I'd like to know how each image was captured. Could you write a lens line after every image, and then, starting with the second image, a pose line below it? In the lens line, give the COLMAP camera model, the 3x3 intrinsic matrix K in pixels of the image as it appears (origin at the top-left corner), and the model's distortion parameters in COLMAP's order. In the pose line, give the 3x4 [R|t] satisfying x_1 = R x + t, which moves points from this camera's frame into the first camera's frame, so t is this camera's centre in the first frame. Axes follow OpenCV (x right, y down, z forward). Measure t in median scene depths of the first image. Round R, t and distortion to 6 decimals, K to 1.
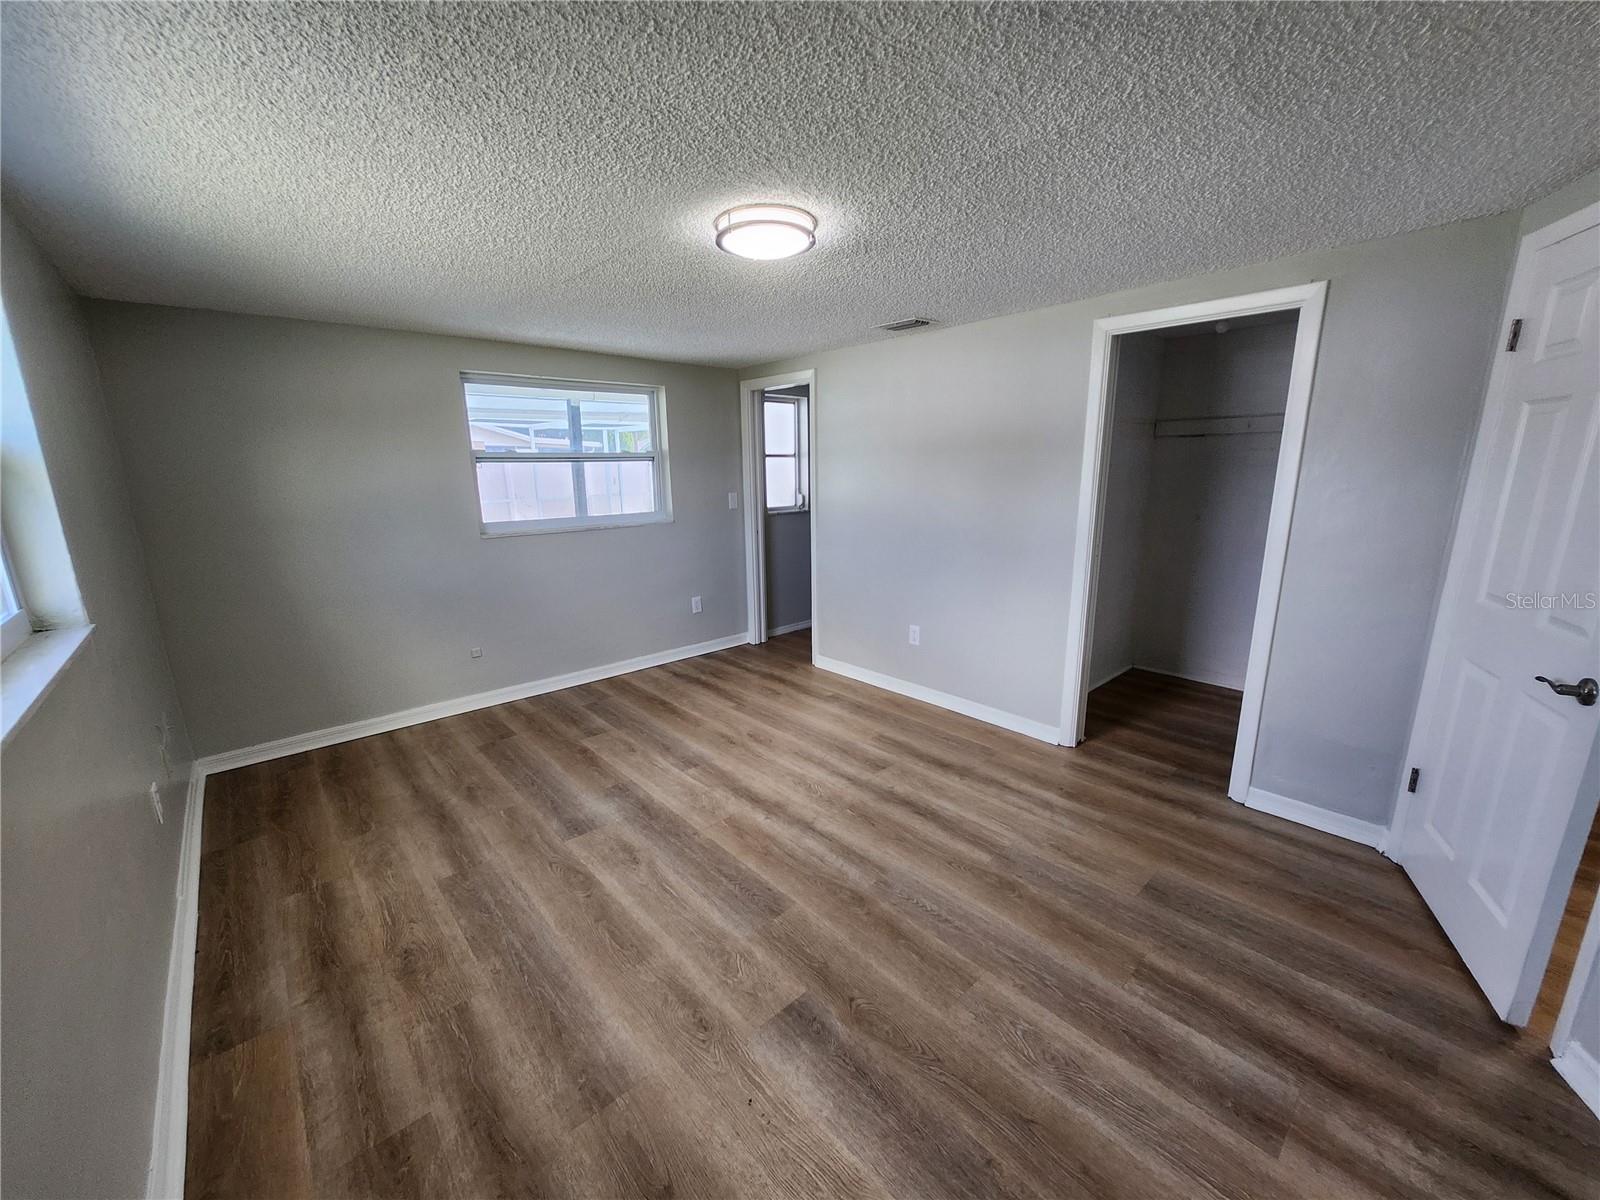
lens RADIAL K [[625.1, 0, 808.0], [0, 625.1, 603.4], [0, 0, 1]] dist [0.001365, 0.000071]
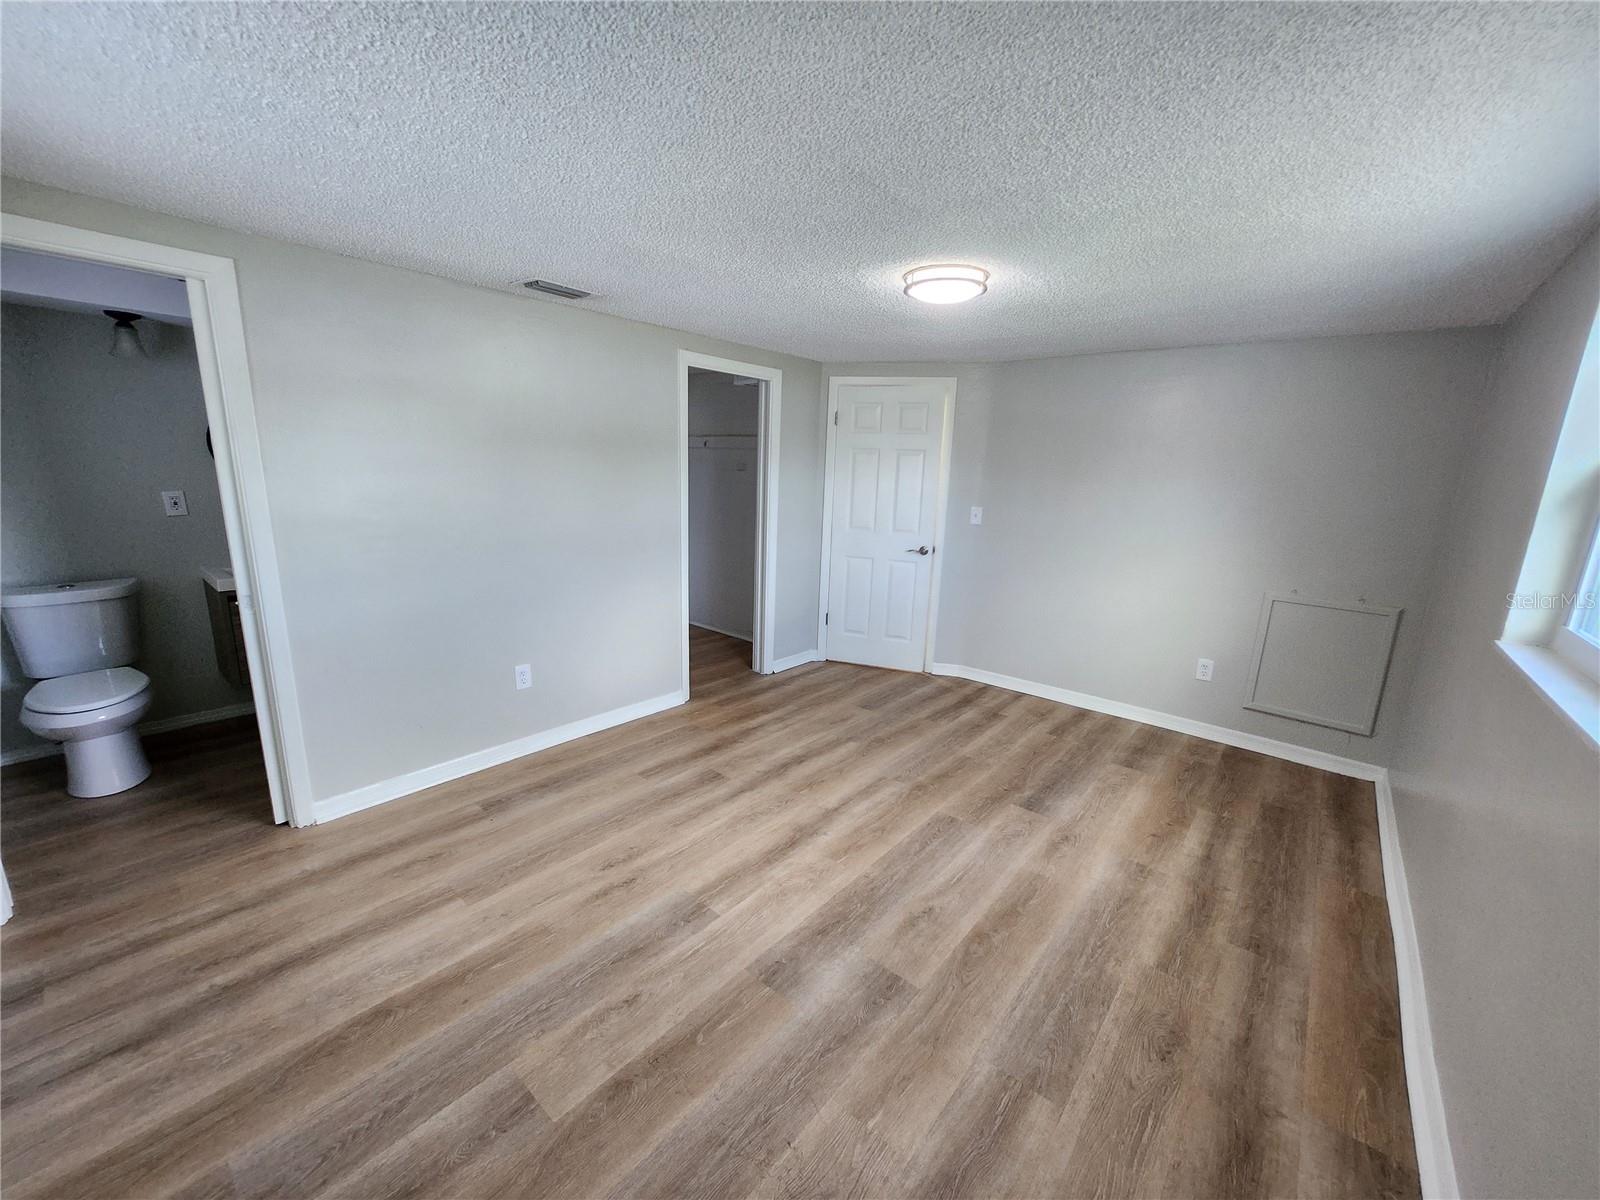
lens RADIAL K [[633.6, 0, 806.3], [0, 633.6, 607.3], [0, 0, 1]] dist [-0.000075, 0.000001]
pose [[-0.134454, -0.205107, 0.969460, -0.936689], [0.185279, 0.955886, 0.227932, -0.219734], [-0.973444, 0.210267, -0.090521, 1.039625]]
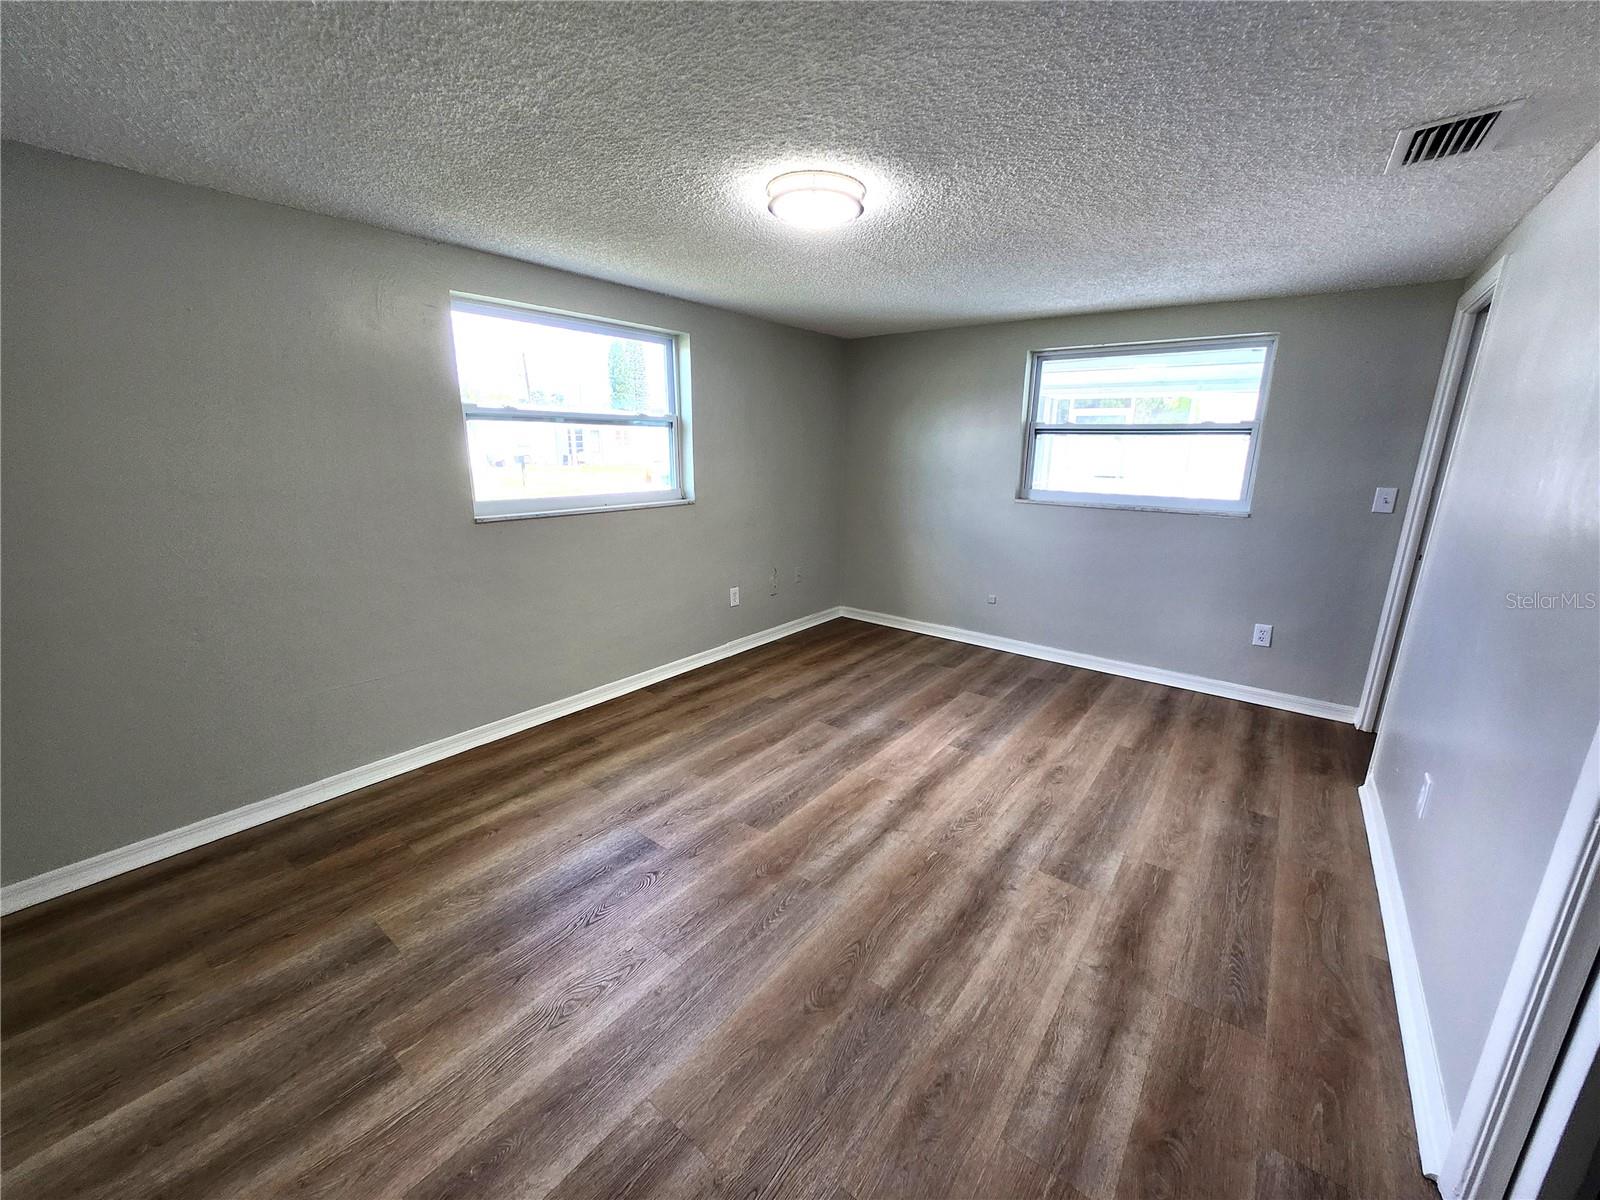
lens RADIAL K [[625.1, 0, 808.0], [0, 625.1, 603.4], [0, 0, 1]] dist [0.001365, 0.000071]
pose [[0.177662, 0.258767, -0.949461, 0.743906], [-0.231677, 0.948690, 0.215206, -0.122629], [0.956432, 0.181735, 0.228497, 0.600561]]
